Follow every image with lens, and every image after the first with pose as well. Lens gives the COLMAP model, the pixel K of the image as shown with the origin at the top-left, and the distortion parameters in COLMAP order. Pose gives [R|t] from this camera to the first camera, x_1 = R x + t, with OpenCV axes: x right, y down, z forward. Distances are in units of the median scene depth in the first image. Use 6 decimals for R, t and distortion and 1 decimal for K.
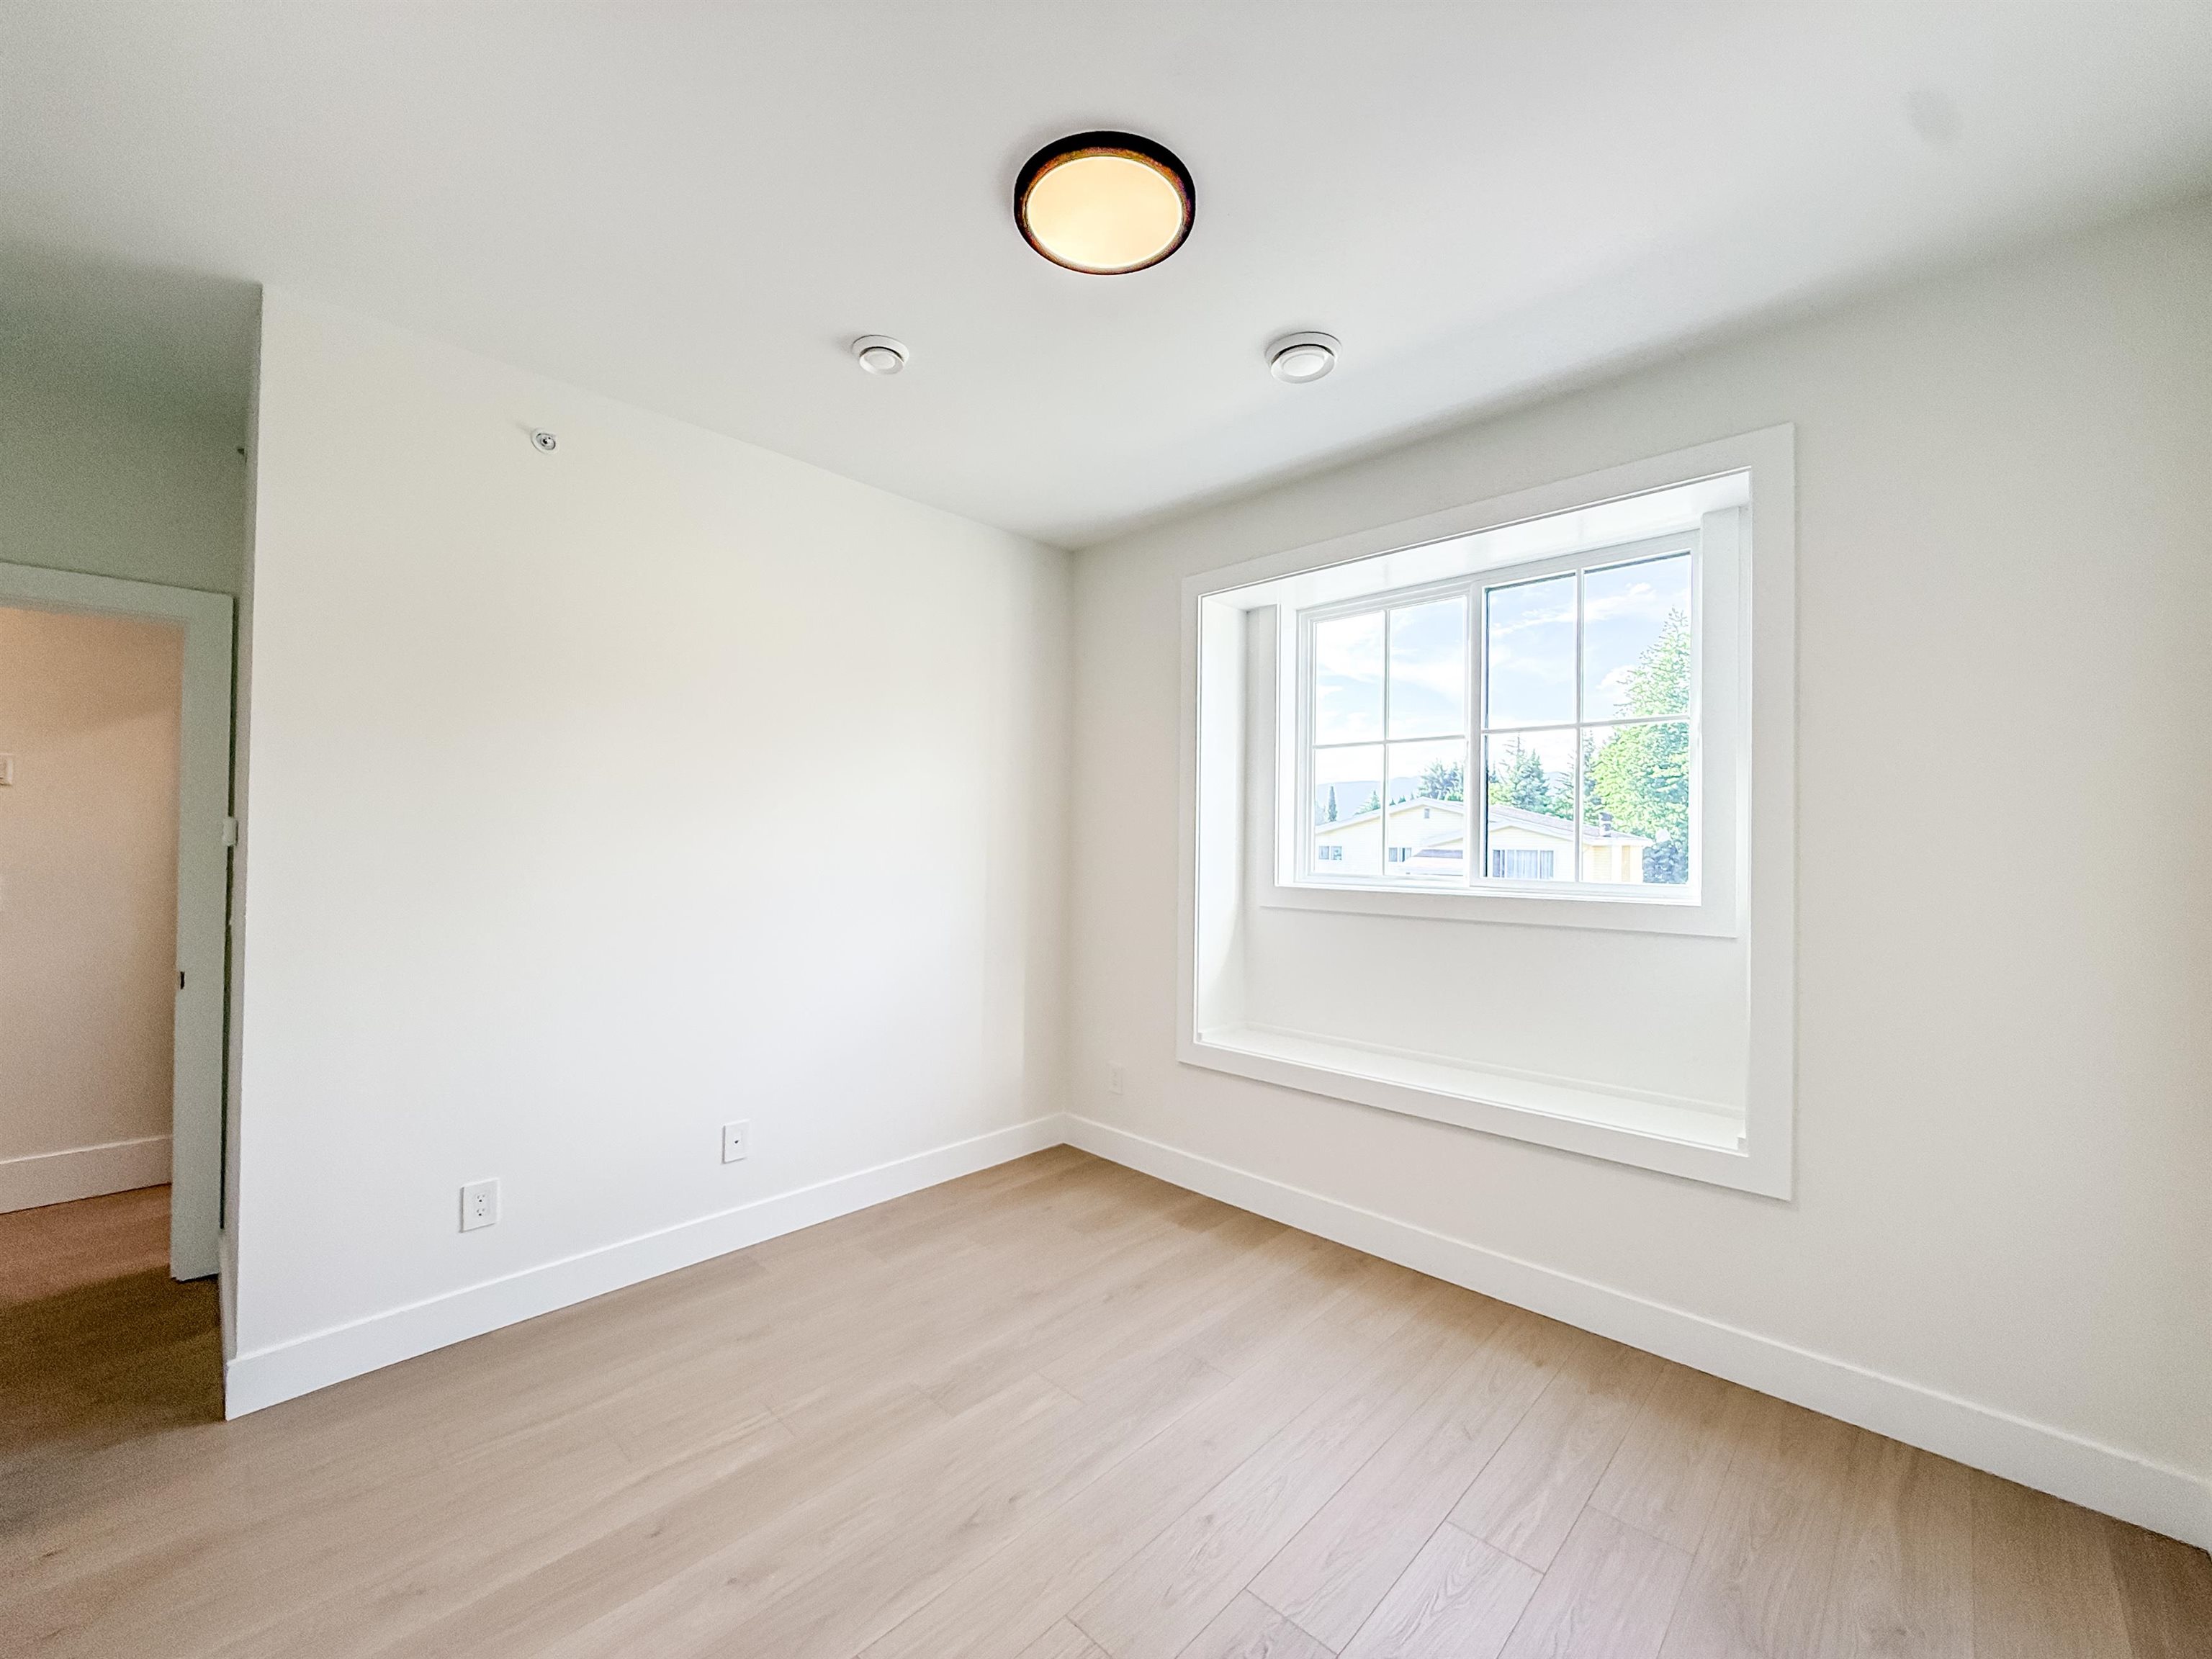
lens RADIAL K [[887.1, 0, 1115.5], [0, 887.1, 830.3], [0, 0, 1]] dist [-0.000205, 0.000017]
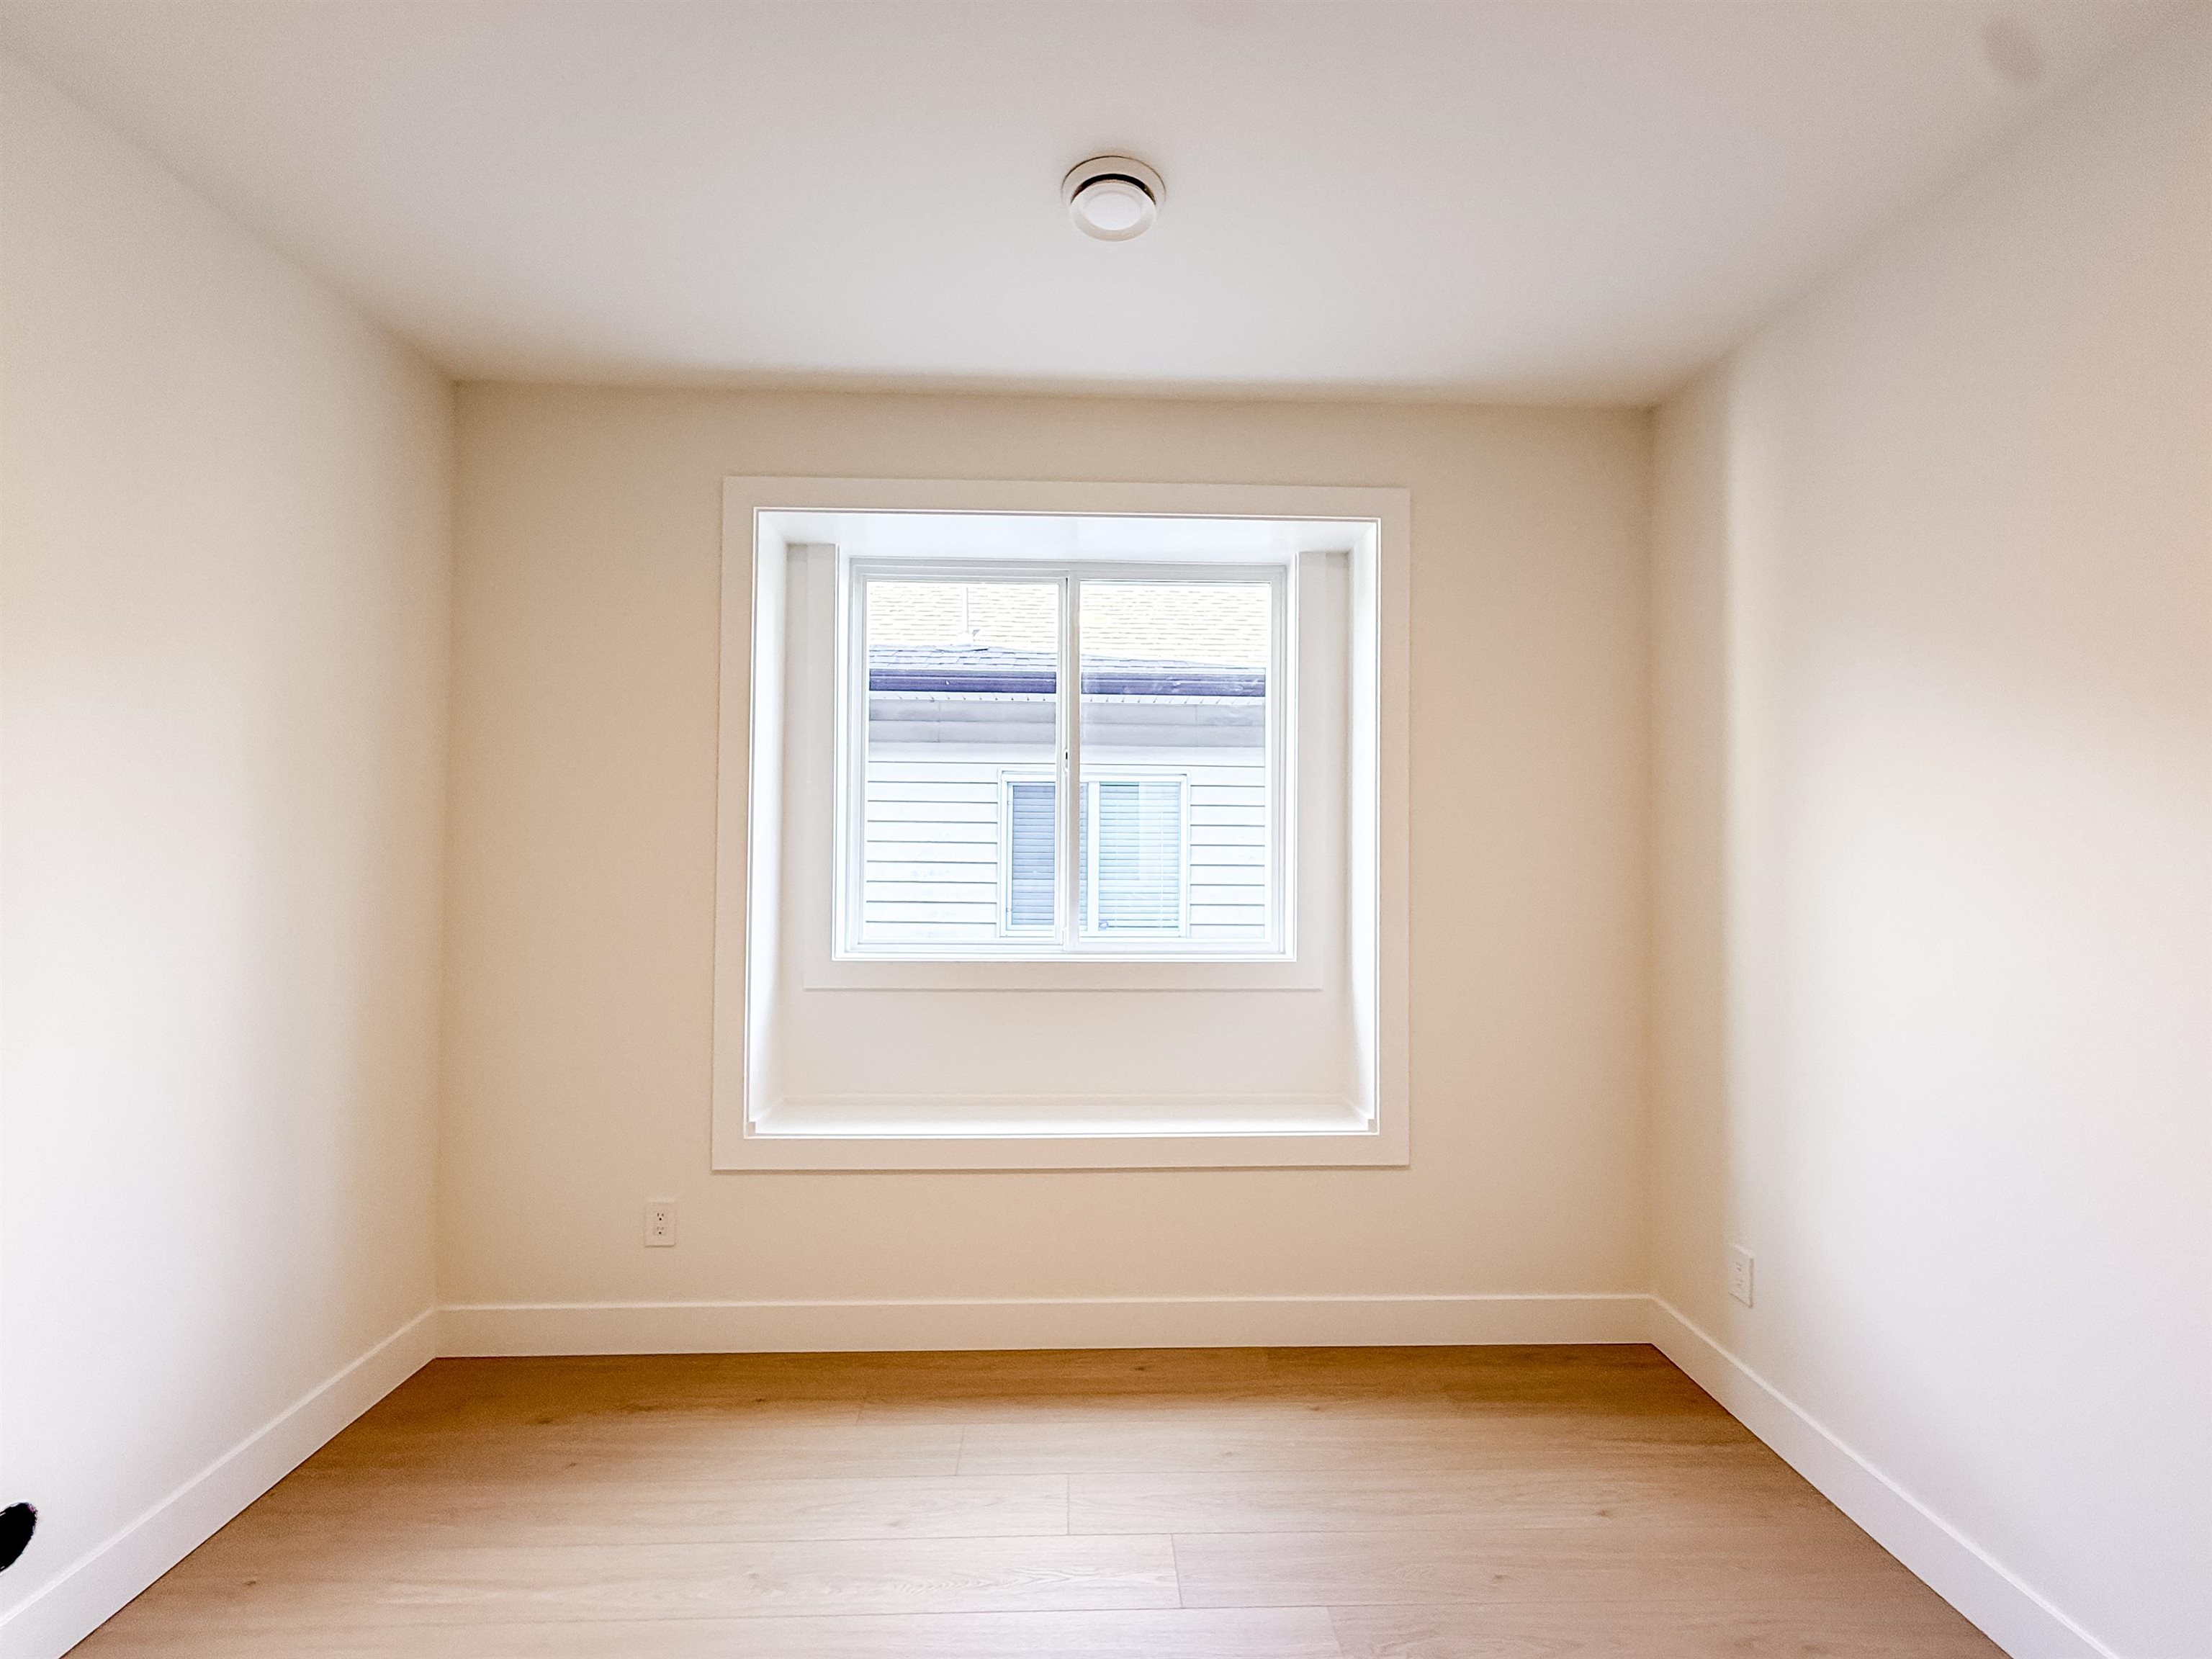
lens RADIAL K [[968.4, 0, 1101.7], [0, 968.4, 835.0], [0, 0, 1]] dist [0.000012, -0.000099]
pose [[0.691806, 0.008779, 0.722030, -0.257223], [-0.005821, 0.999961, -0.006581, -0.000331], [-0.722060, 0.000350, 0.691830, 0.253173]]
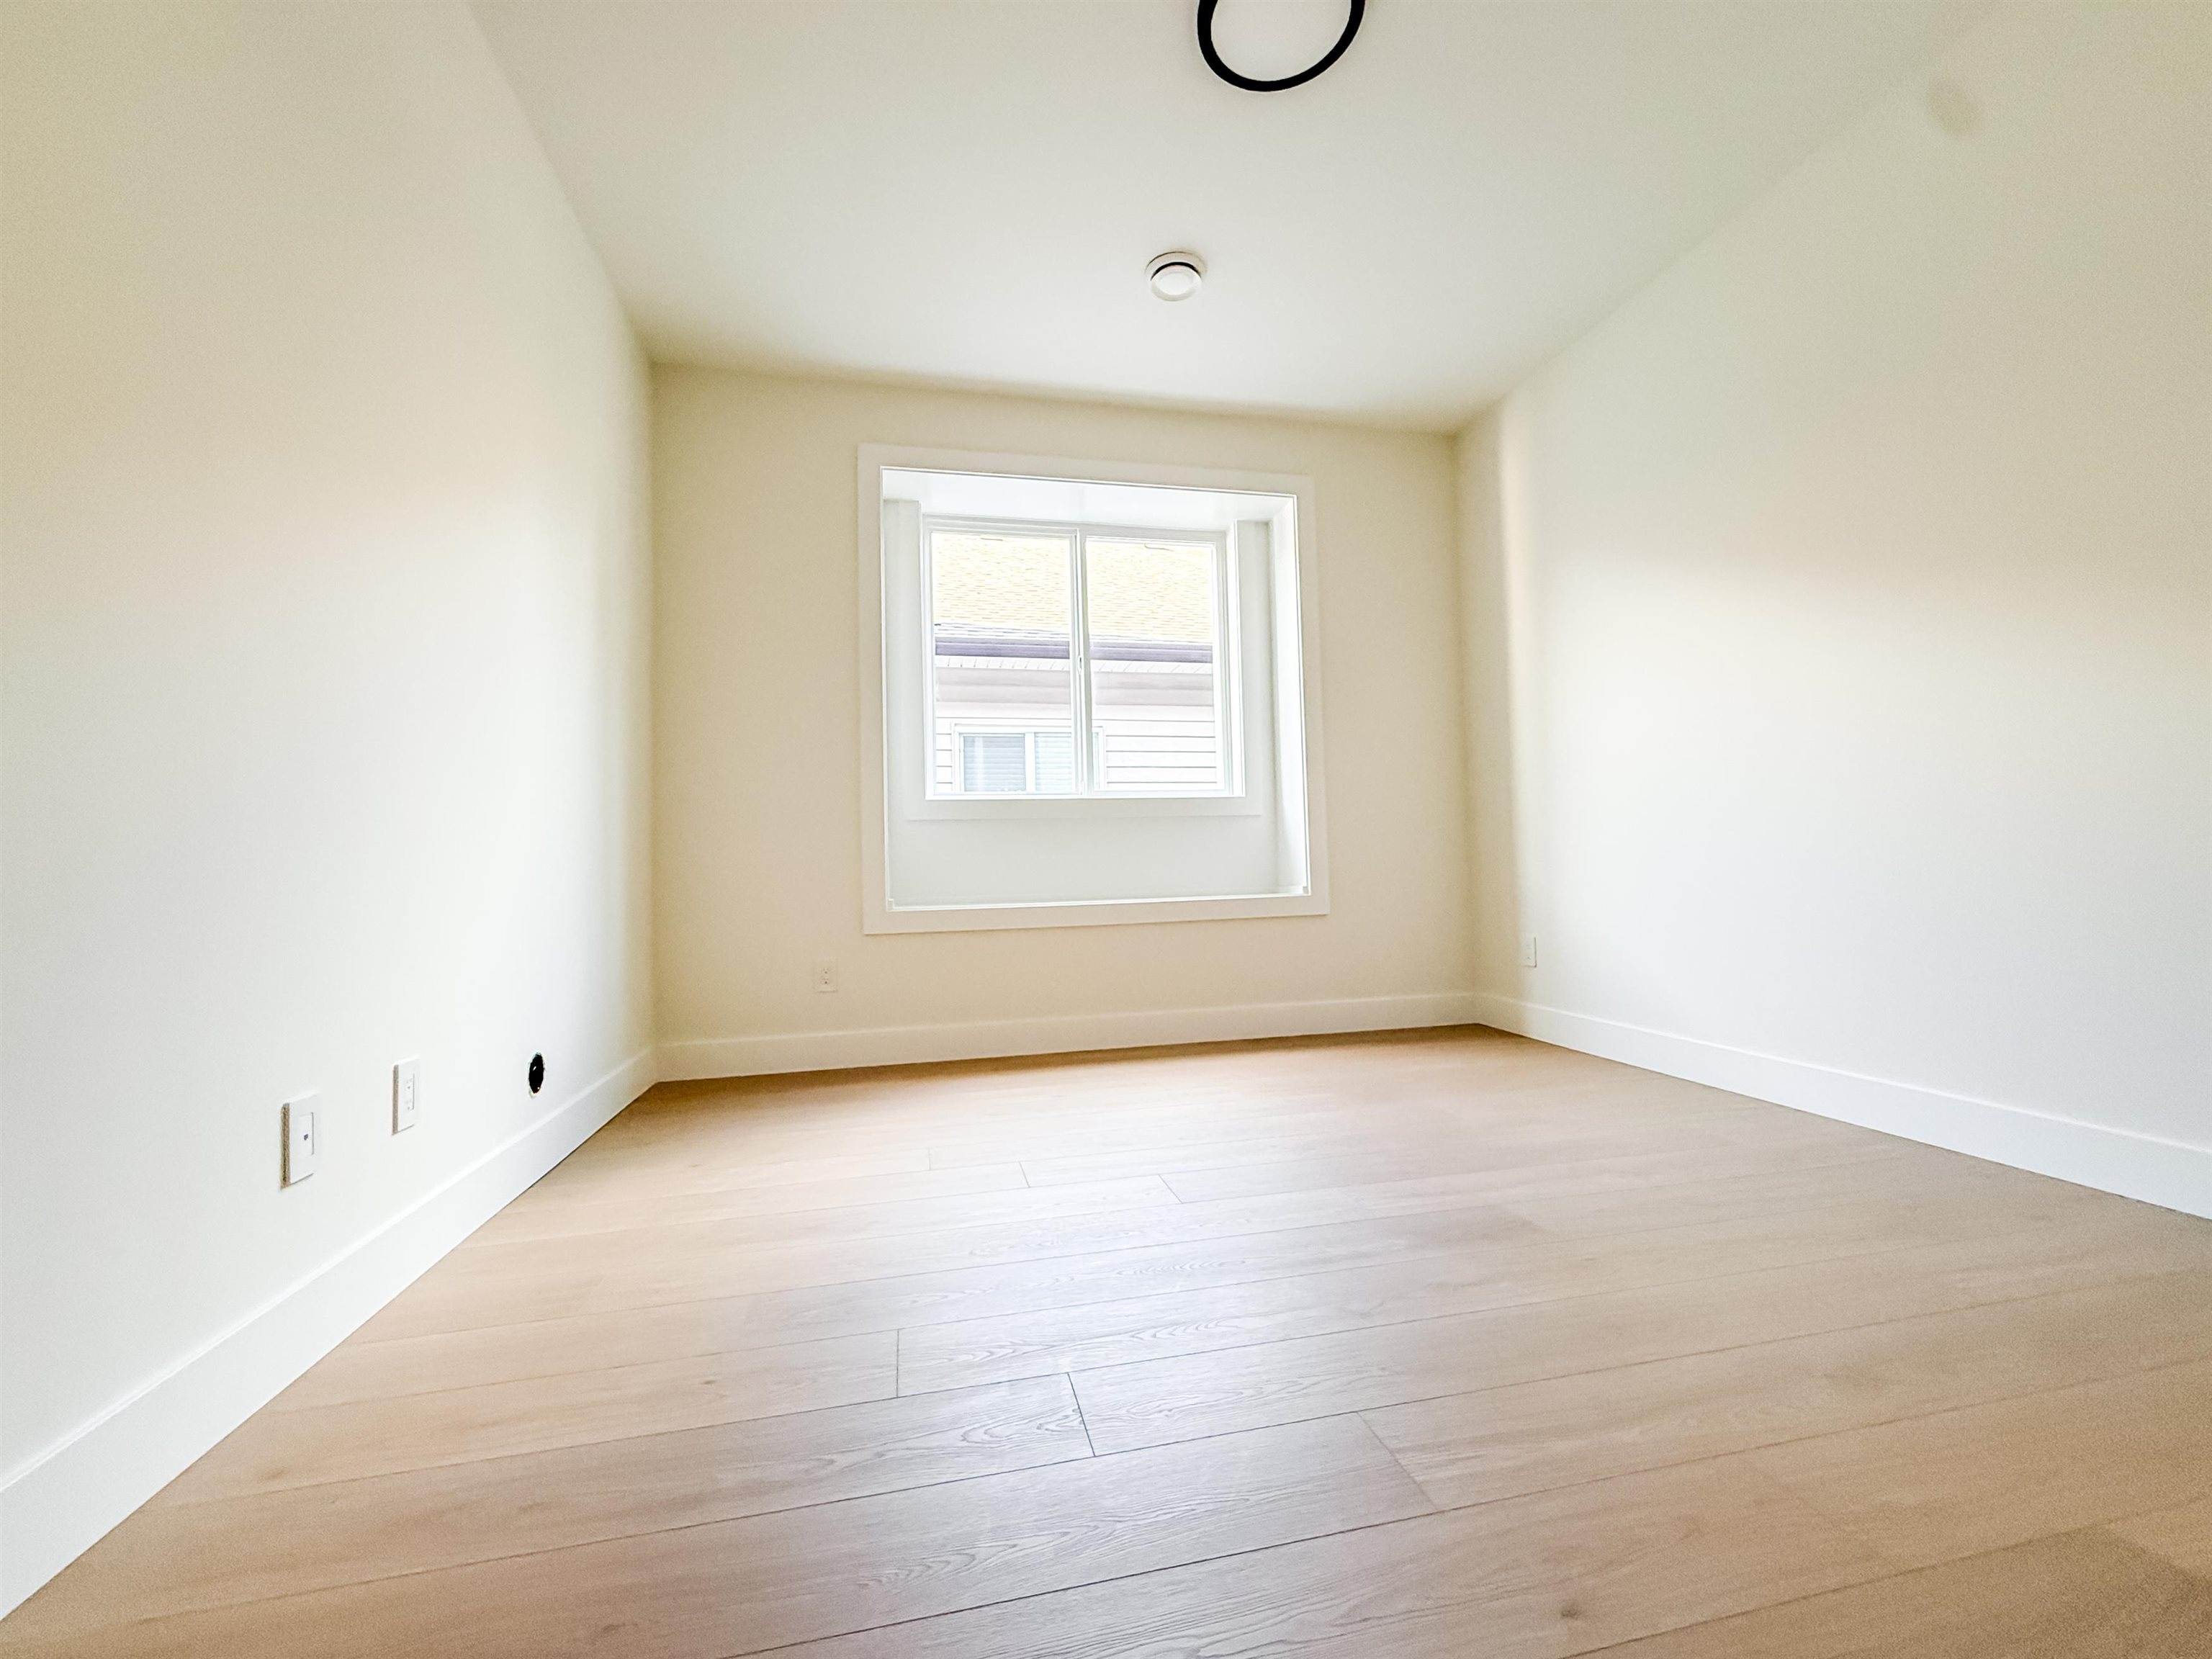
lens RADIAL K [[887.1, 0, 1119.1], [0, 887.1, 826.4], [0, 0, 1]] dist [-0.000205, 0.000017]
pose [[0.545760, 0.009871, 0.837883, -0.569671], [0.025603, 0.999267, -0.028449, 0.170146], [-0.837550, 0.036978, 0.545108, 0.231816]]
